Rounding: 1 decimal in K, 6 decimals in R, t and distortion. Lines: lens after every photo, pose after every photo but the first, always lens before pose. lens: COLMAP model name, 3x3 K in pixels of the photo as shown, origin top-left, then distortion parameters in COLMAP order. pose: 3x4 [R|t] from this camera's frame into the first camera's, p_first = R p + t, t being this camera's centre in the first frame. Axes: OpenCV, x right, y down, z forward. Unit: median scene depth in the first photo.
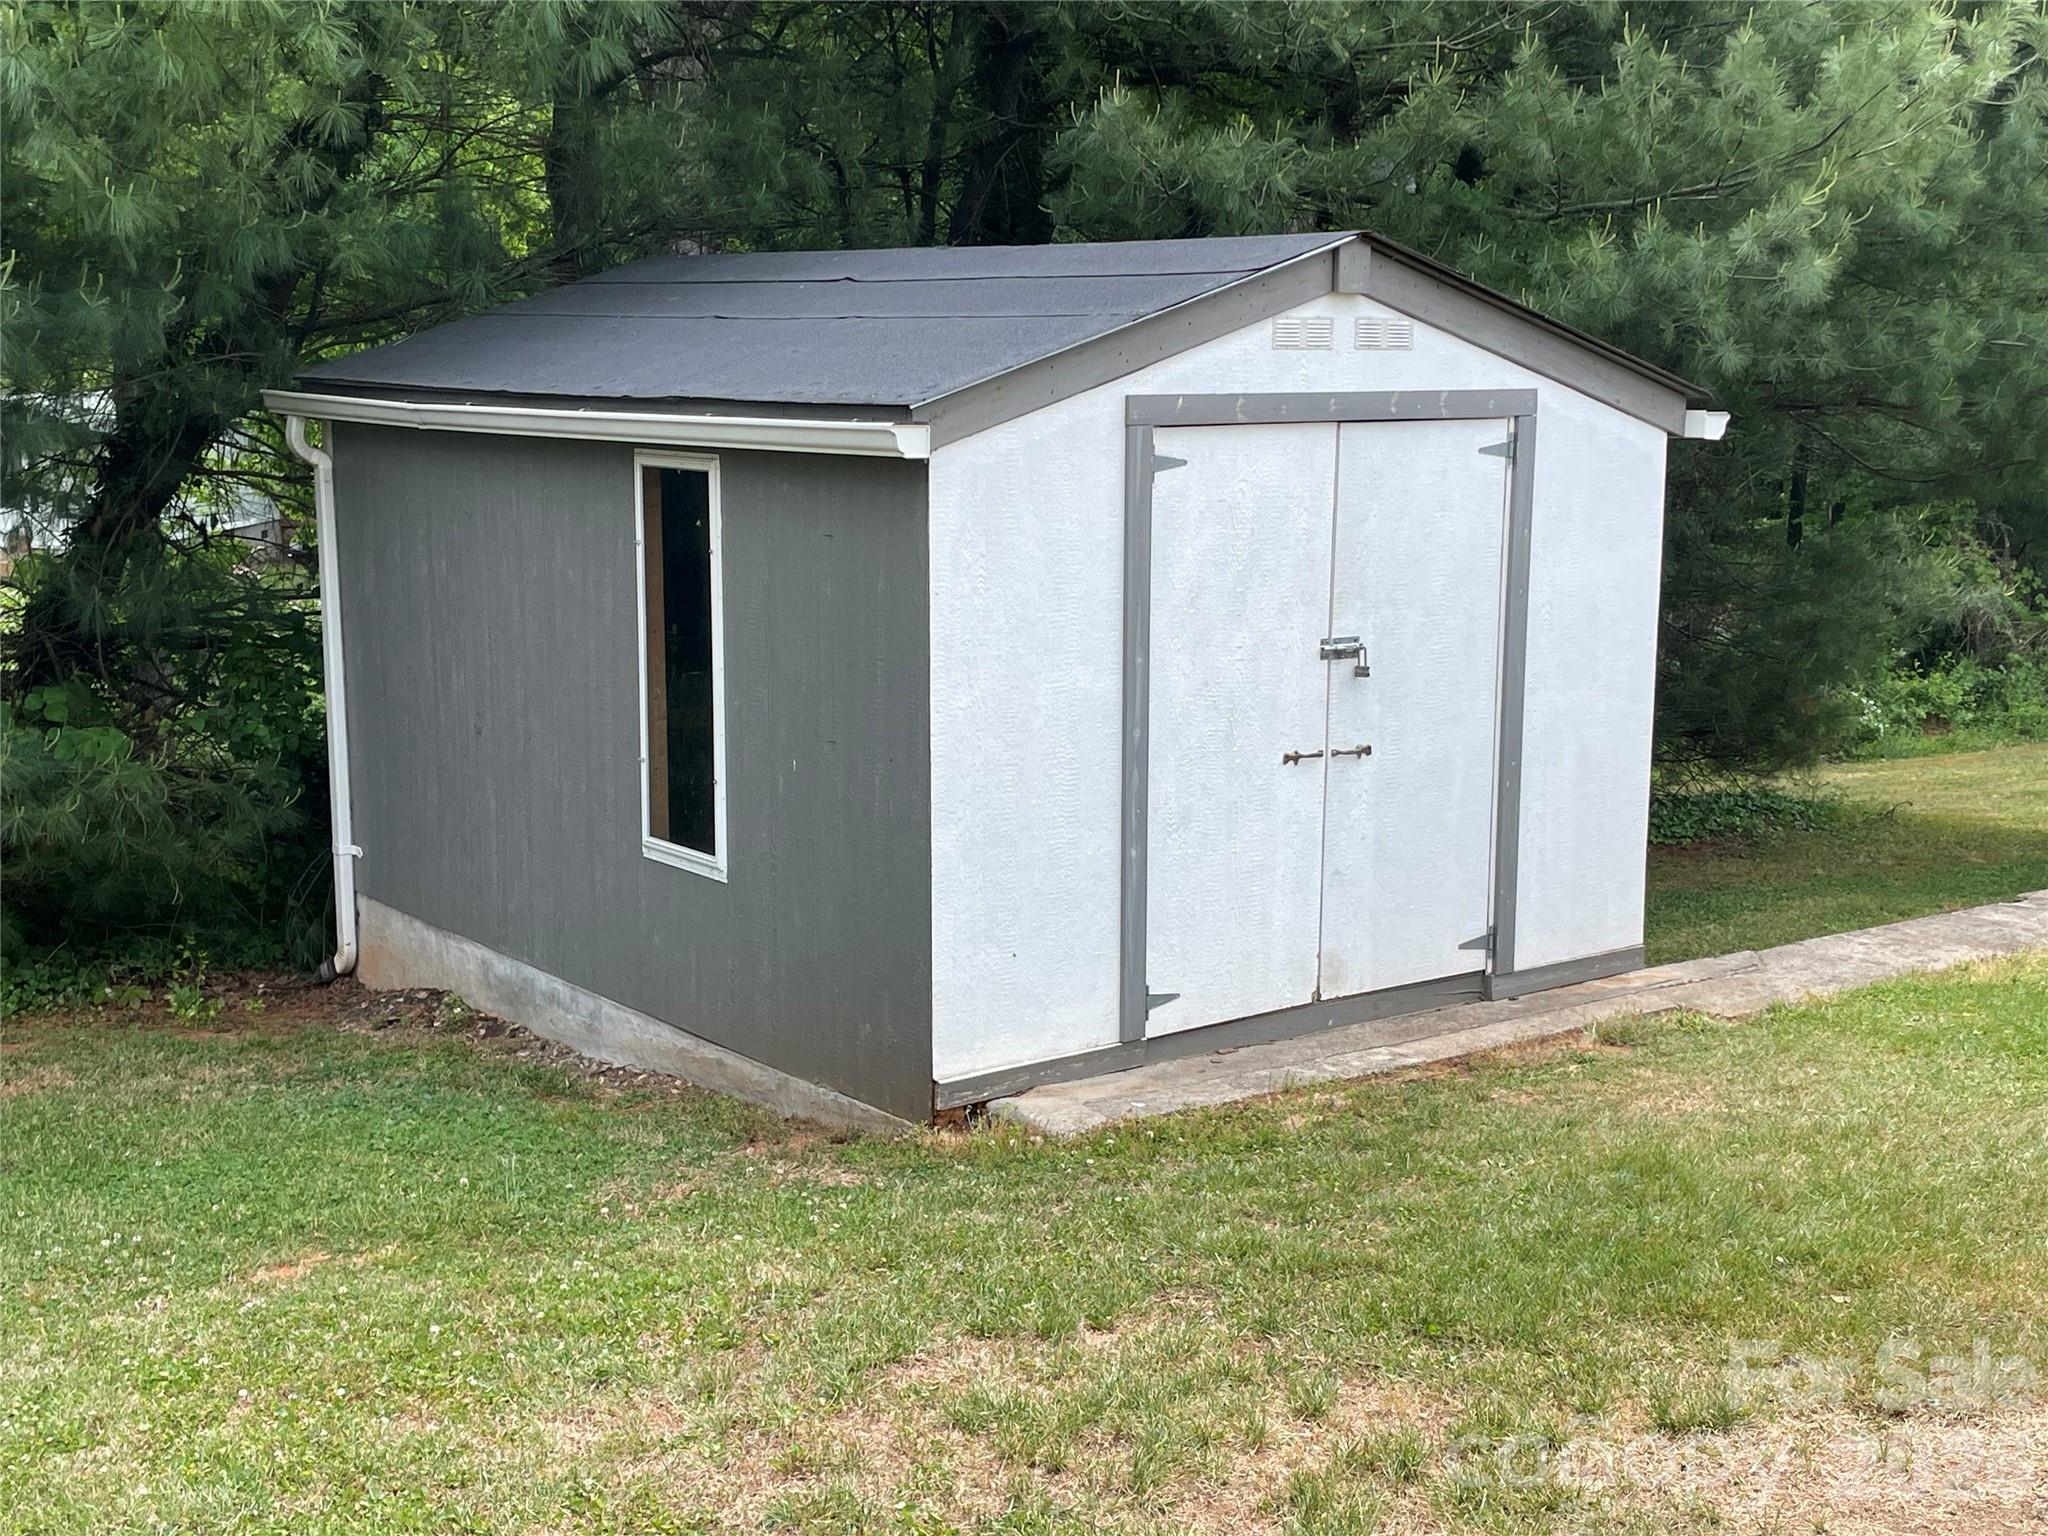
lens RADIAL K [[2580.5, 0, 1031.6], [0, 2580.5, 766.4], [0, 0, 1]] dist [0.010621, 0.000000]
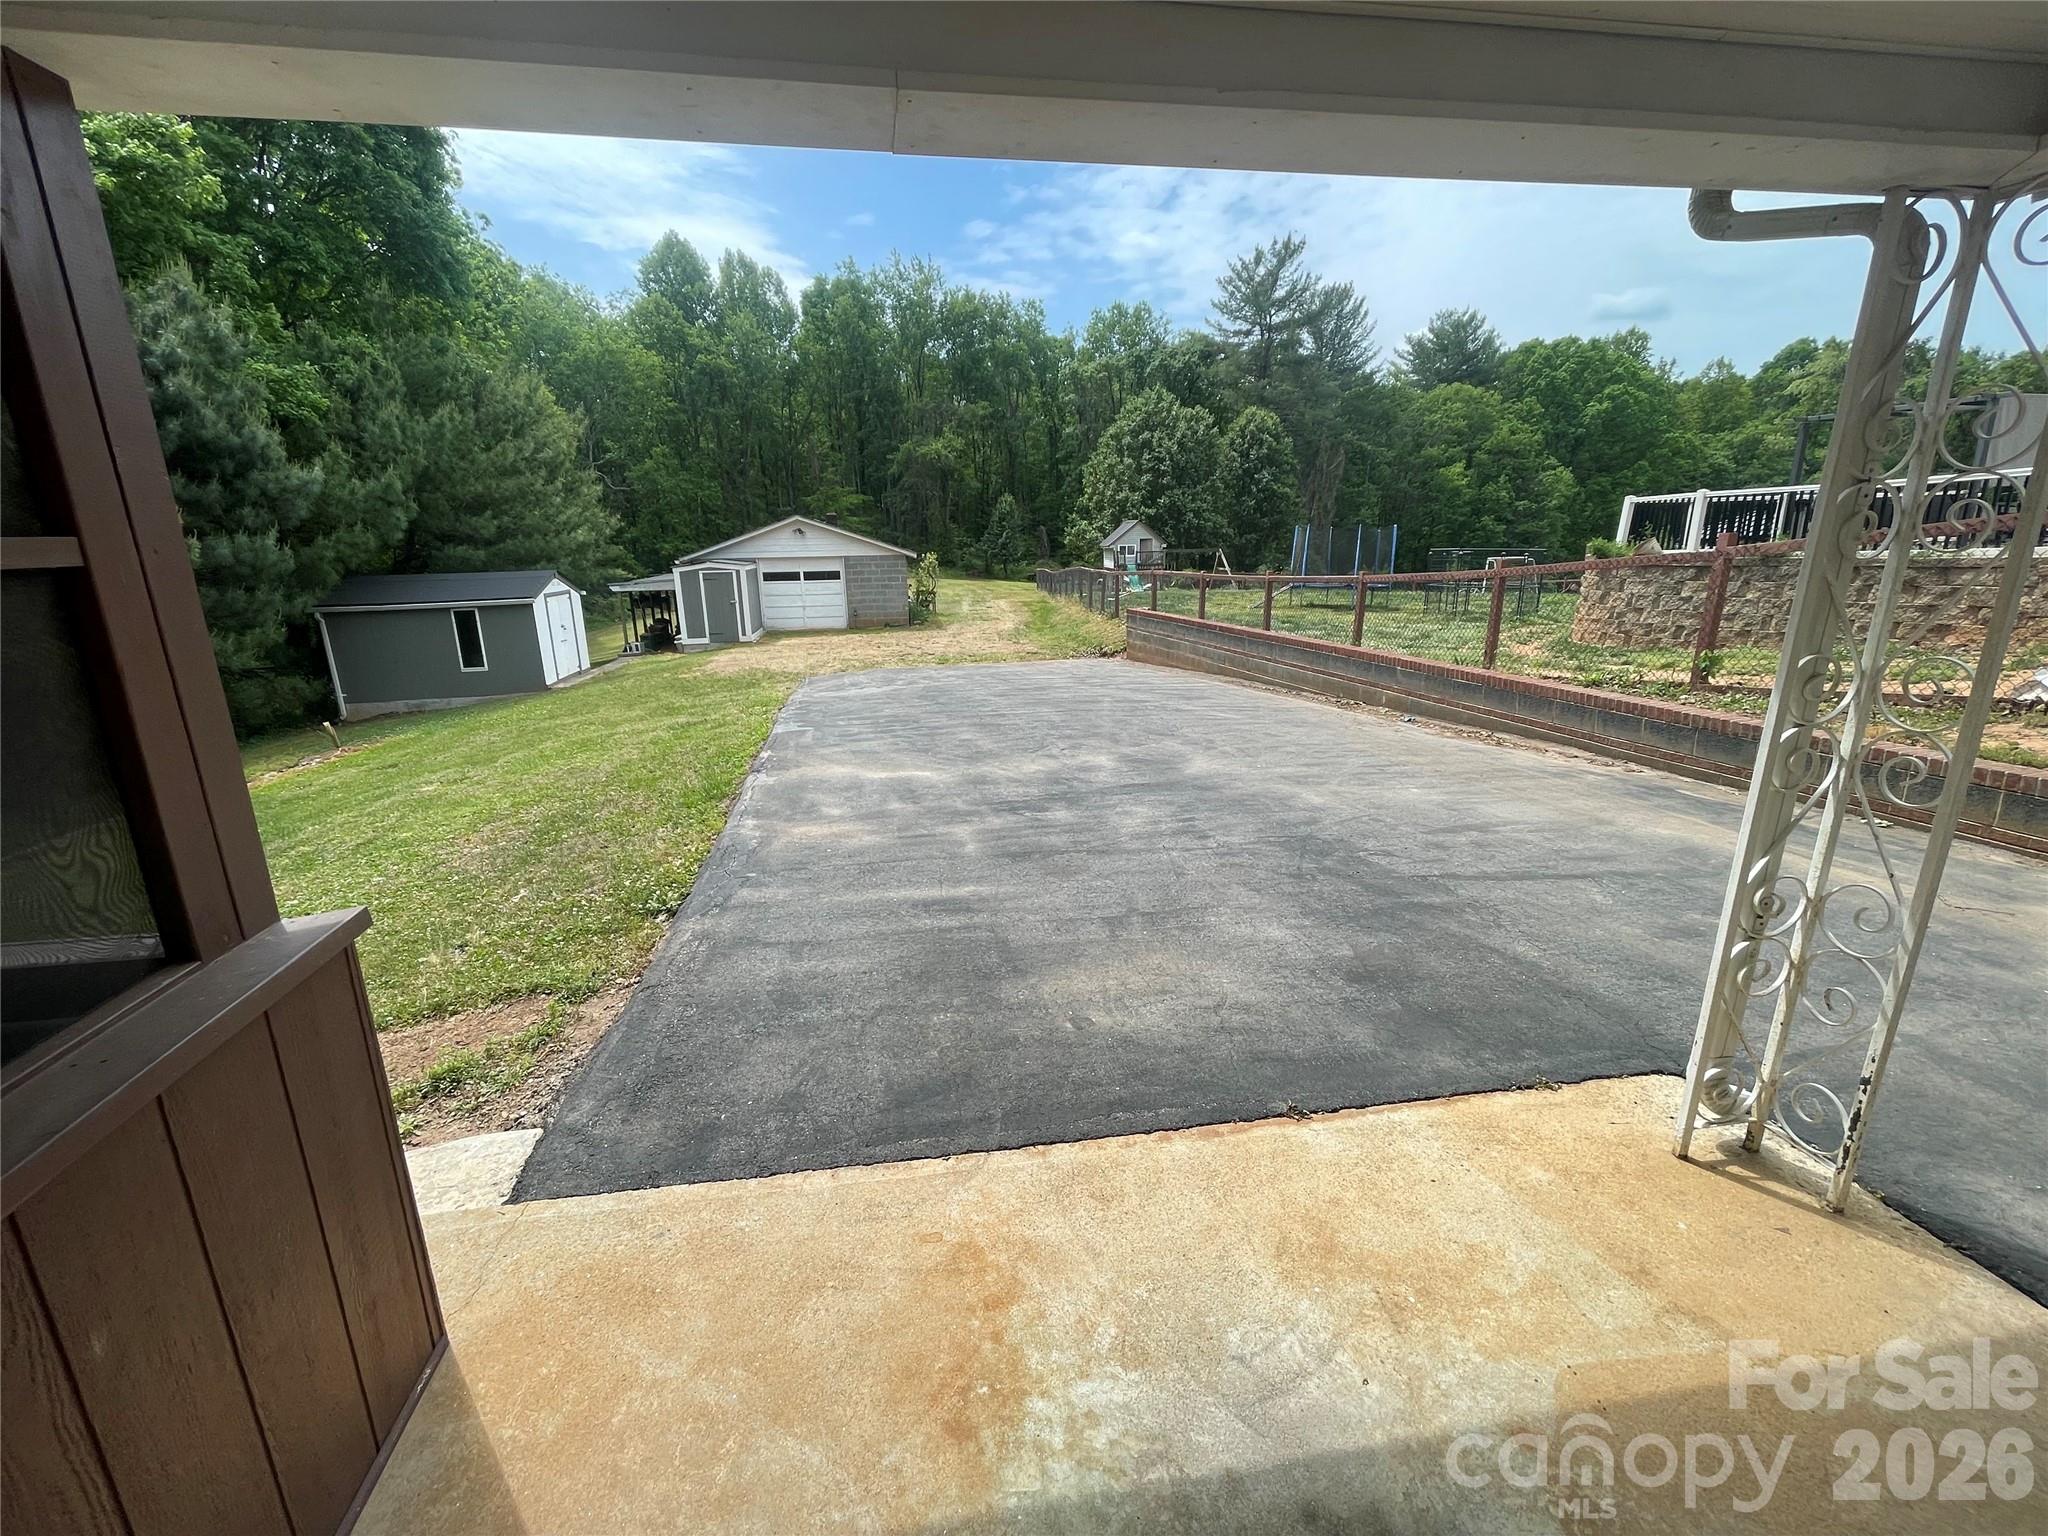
lens RADIAL K [[858.7, 0, 1011.7], [0, 858.7, 763.0], [0, 0, 1]] dist [-0.004732, -0.001145]
pose [[0.472069, -0.240086, 0.848239, -1.397522], [0.174285, 0.968626, 0.177166, 0.117437], [-0.864162, 0.064201, 0.499101, -1.261891]]
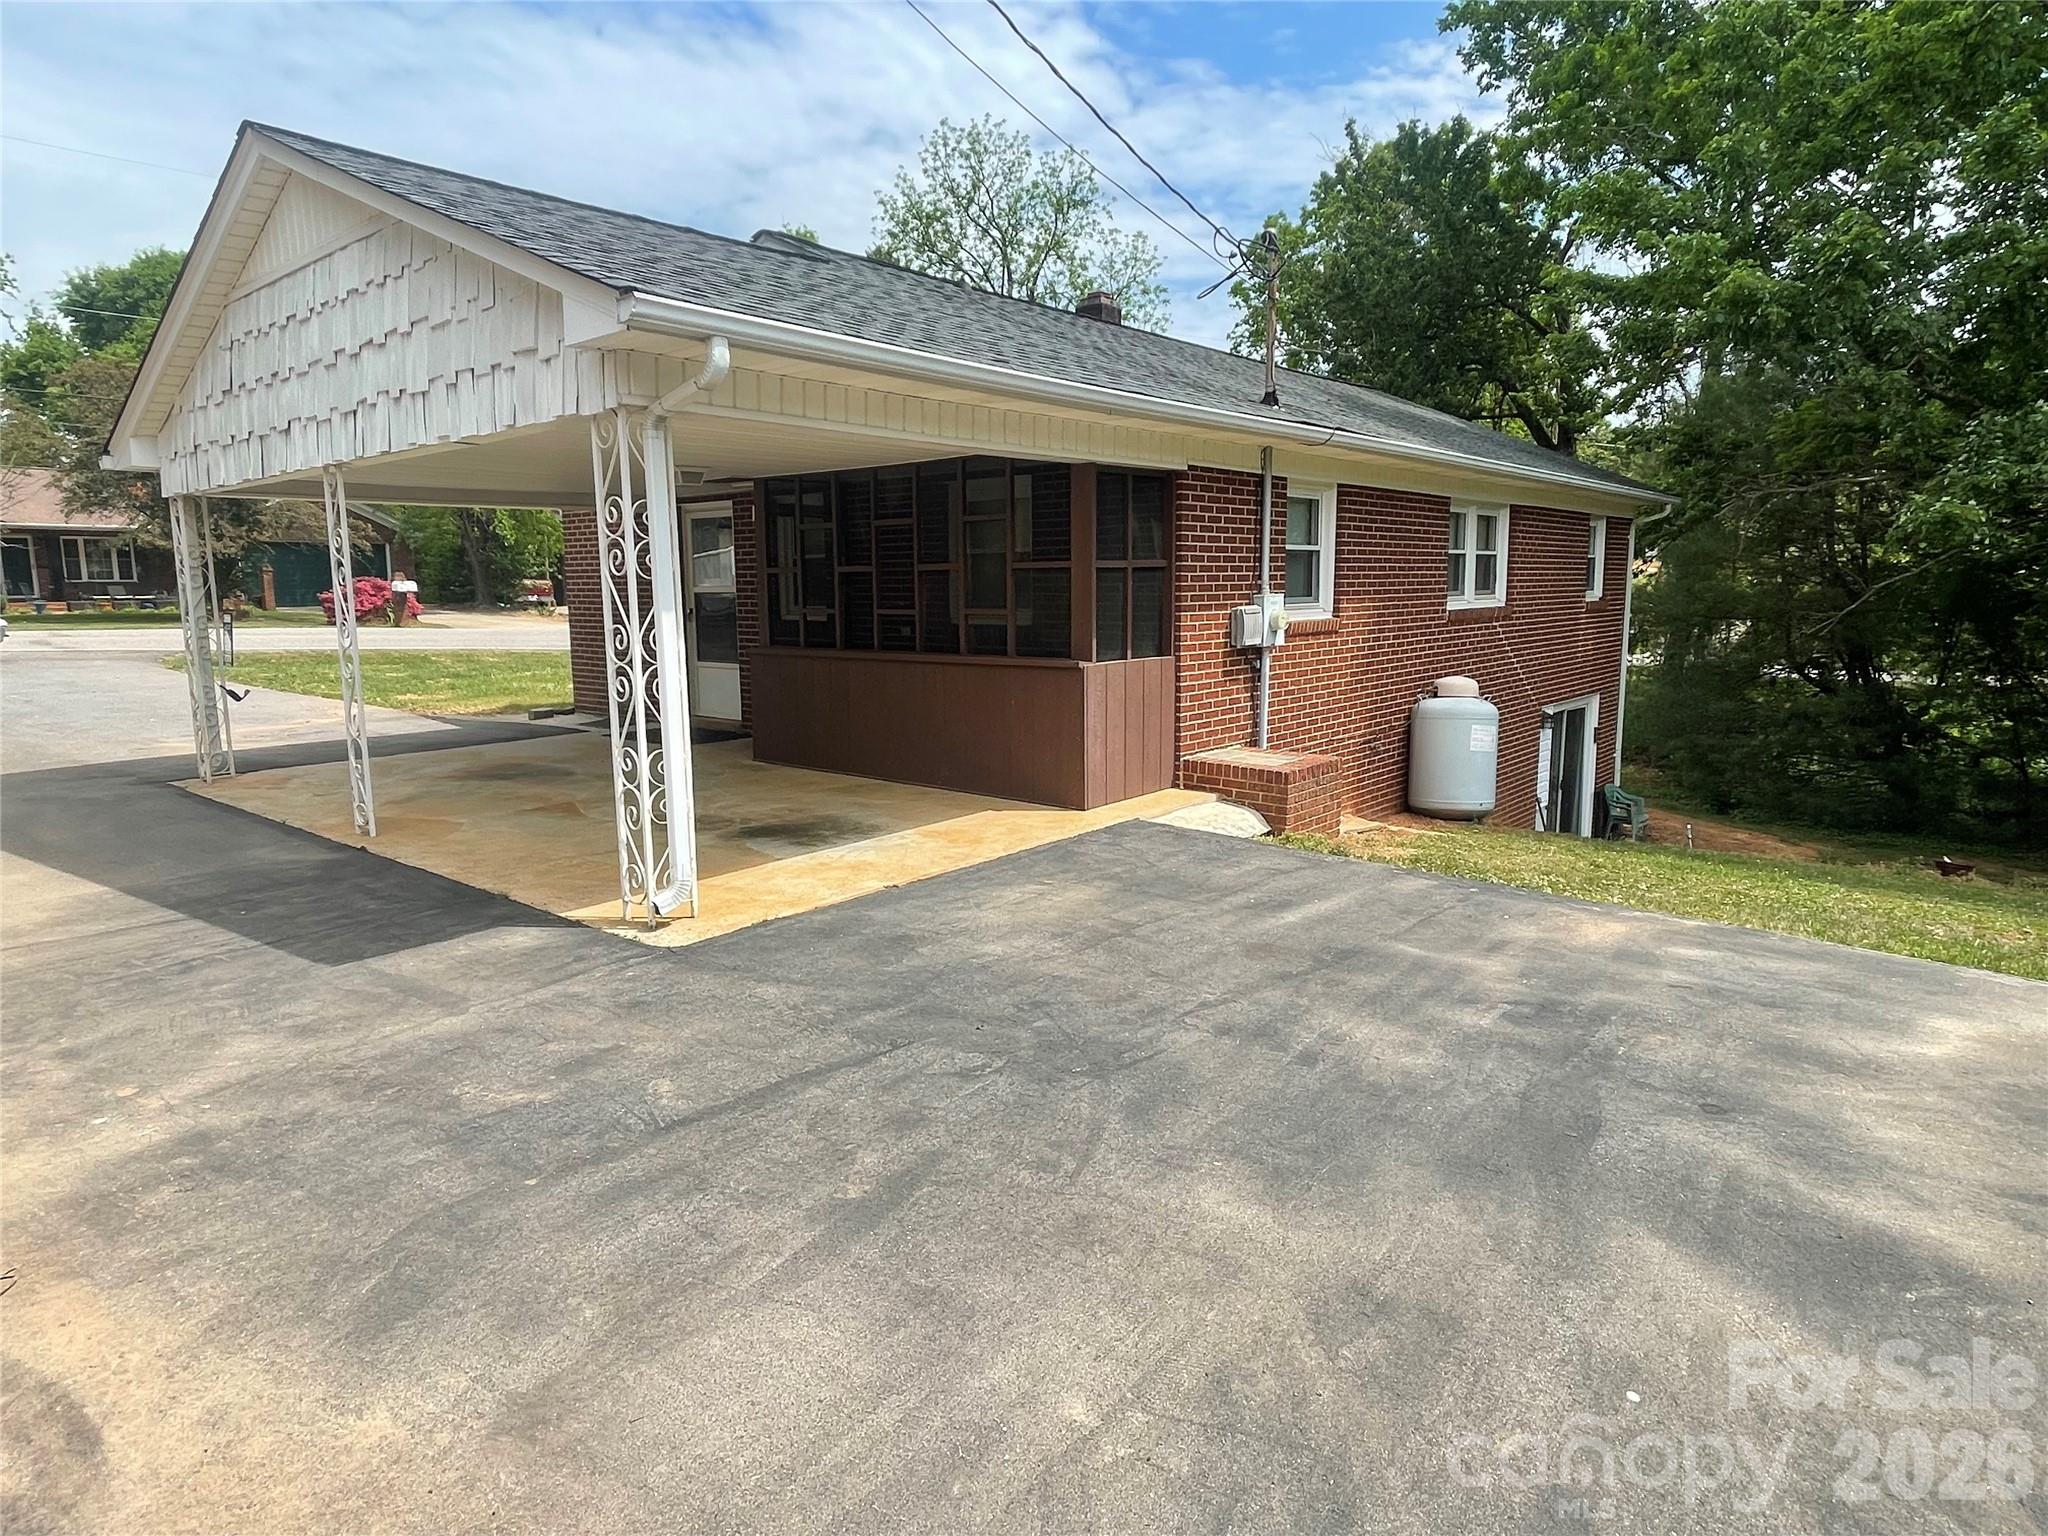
lens RADIAL K [[1195.1, 0, 1020.3], [0, 1195.1, 752.8], [0, 0, 1]] dist [0.002785, -0.011415]
pose [[0.212914, 0.132166, -0.968091, -0.502458], [-0.163457, 0.981664, 0.098069, 0.140617], [0.963301, 0.137361, 0.230614, -1.291072]]
